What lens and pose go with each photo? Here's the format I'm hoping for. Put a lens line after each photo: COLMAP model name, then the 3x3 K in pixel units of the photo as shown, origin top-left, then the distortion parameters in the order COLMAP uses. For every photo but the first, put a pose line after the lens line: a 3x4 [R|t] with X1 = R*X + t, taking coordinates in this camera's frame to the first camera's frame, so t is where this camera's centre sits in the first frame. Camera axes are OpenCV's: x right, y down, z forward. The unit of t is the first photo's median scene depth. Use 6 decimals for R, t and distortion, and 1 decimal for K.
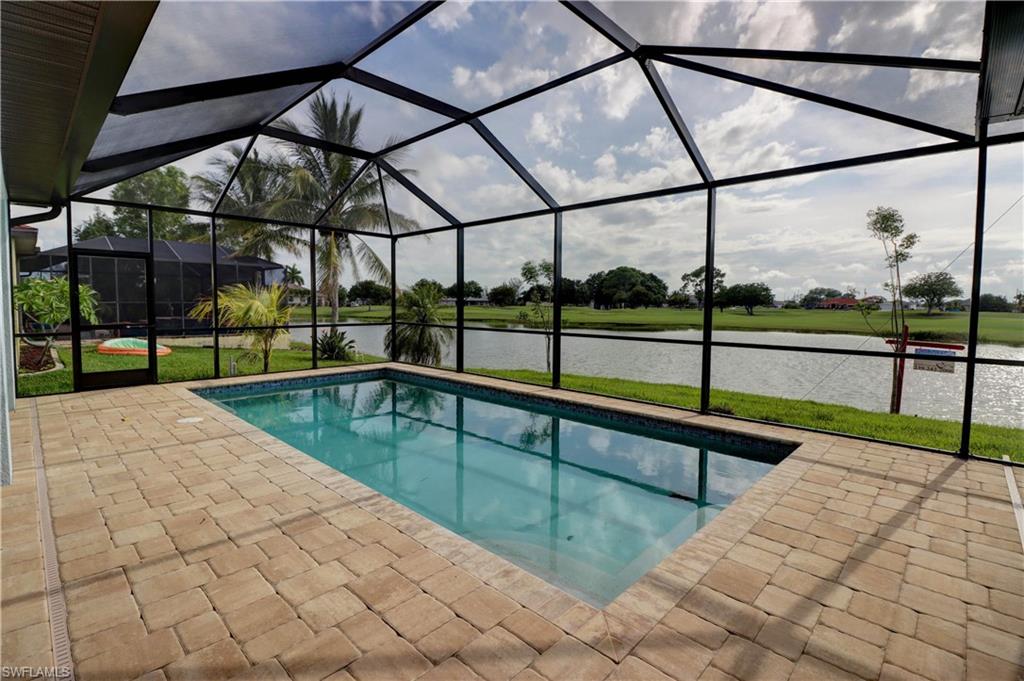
lens RADIAL K [[475.5, 0, 506.7], [0, 475.5, 327.5], [0, 0, 1]] dist [-0.003273, -0.010459]
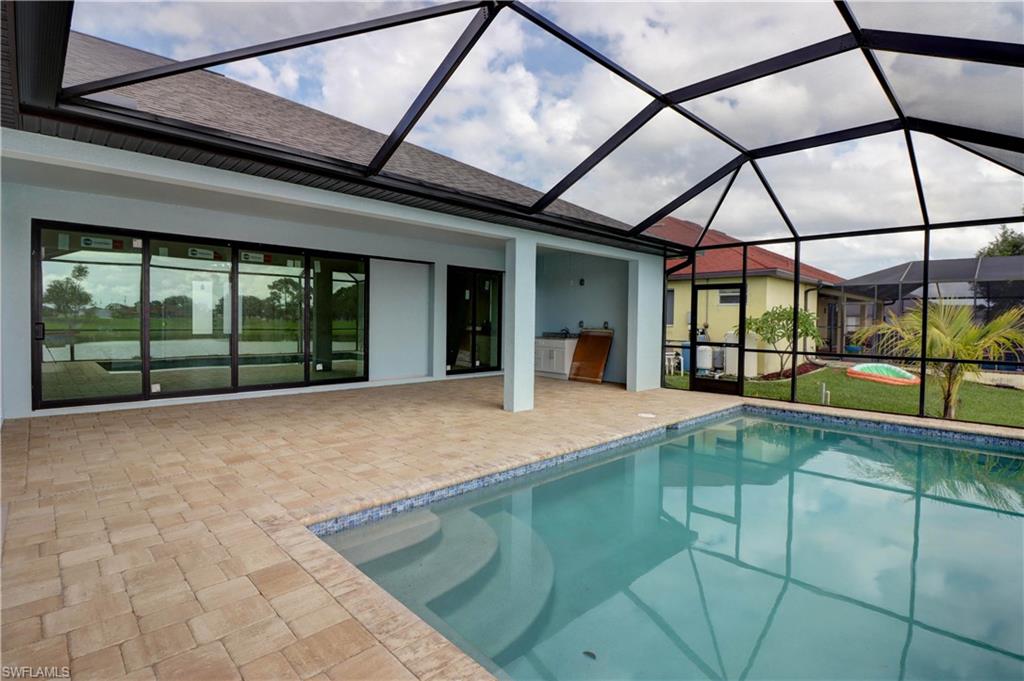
lens RADIAL K [[497.6, 0, 515.1], [0, 497.6, 337.4], [0, 0, 1]] dist [-0.008982, -0.000281]
pose [[-0.030247, 0.027945, -0.999152, 0.207919], [-0.067525, 0.997268, 0.029937, -0.009667], [0.997259, 0.068373, -0.028277, 0.202116]]
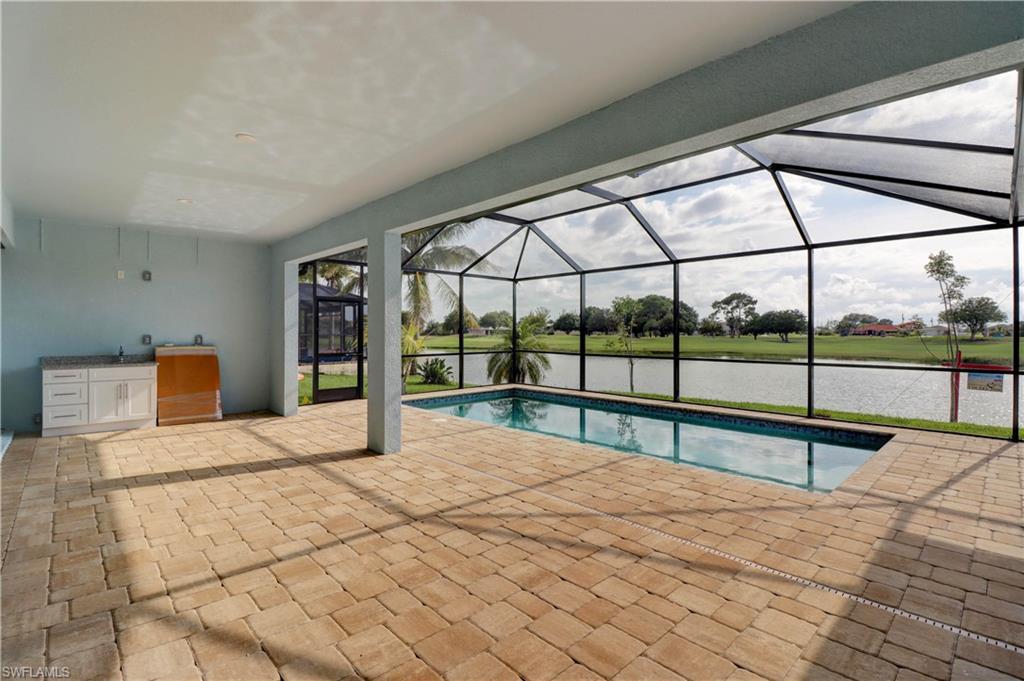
lens RADIAL K [[475.5, 0, 506.5], [0, 475.5, 327.0], [0, 0, 1]] dist [-0.003273, -0.010459]
pose [[0.998718, -0.007970, -0.049996, -0.120126], [0.004875, 0.998081, -0.061723, 0.002432], [0.050392, 0.061400, 0.996840, -0.123806]]
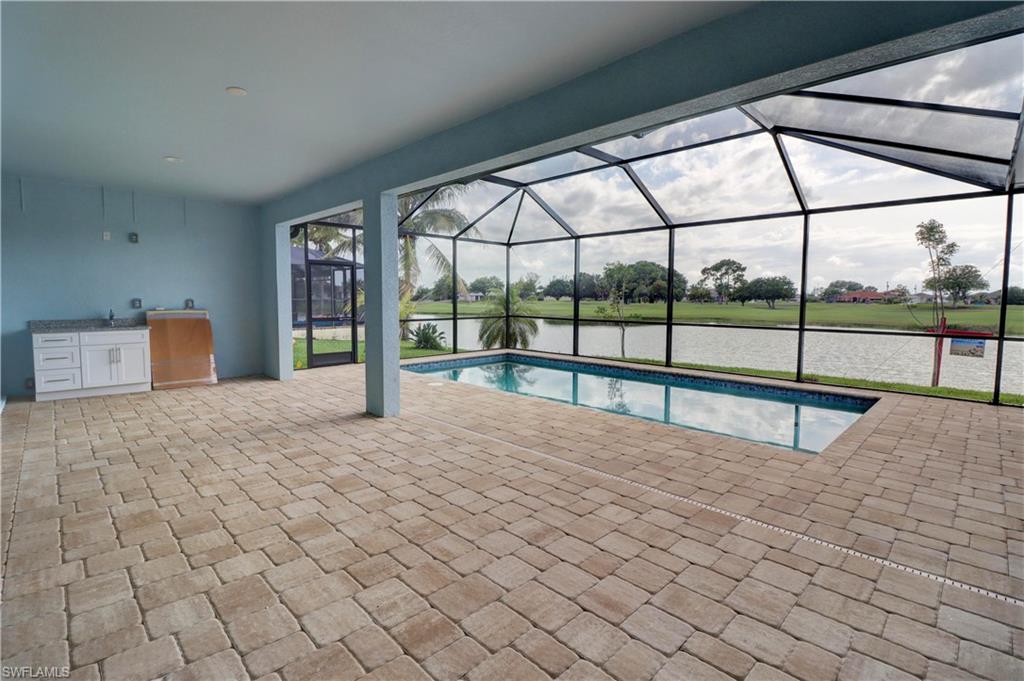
lens RADIAL K [[475.5, 0, 506.4], [0, 475.5, 327.5], [0, 0, 1]] dist [-0.003273, -0.010459]
pose [[0.999588, -0.002123, -0.028607, -0.125878], [0.002446, 0.999934, 0.011261, 0.003398], [0.028581, -0.011326, 0.999527, -0.123591]]
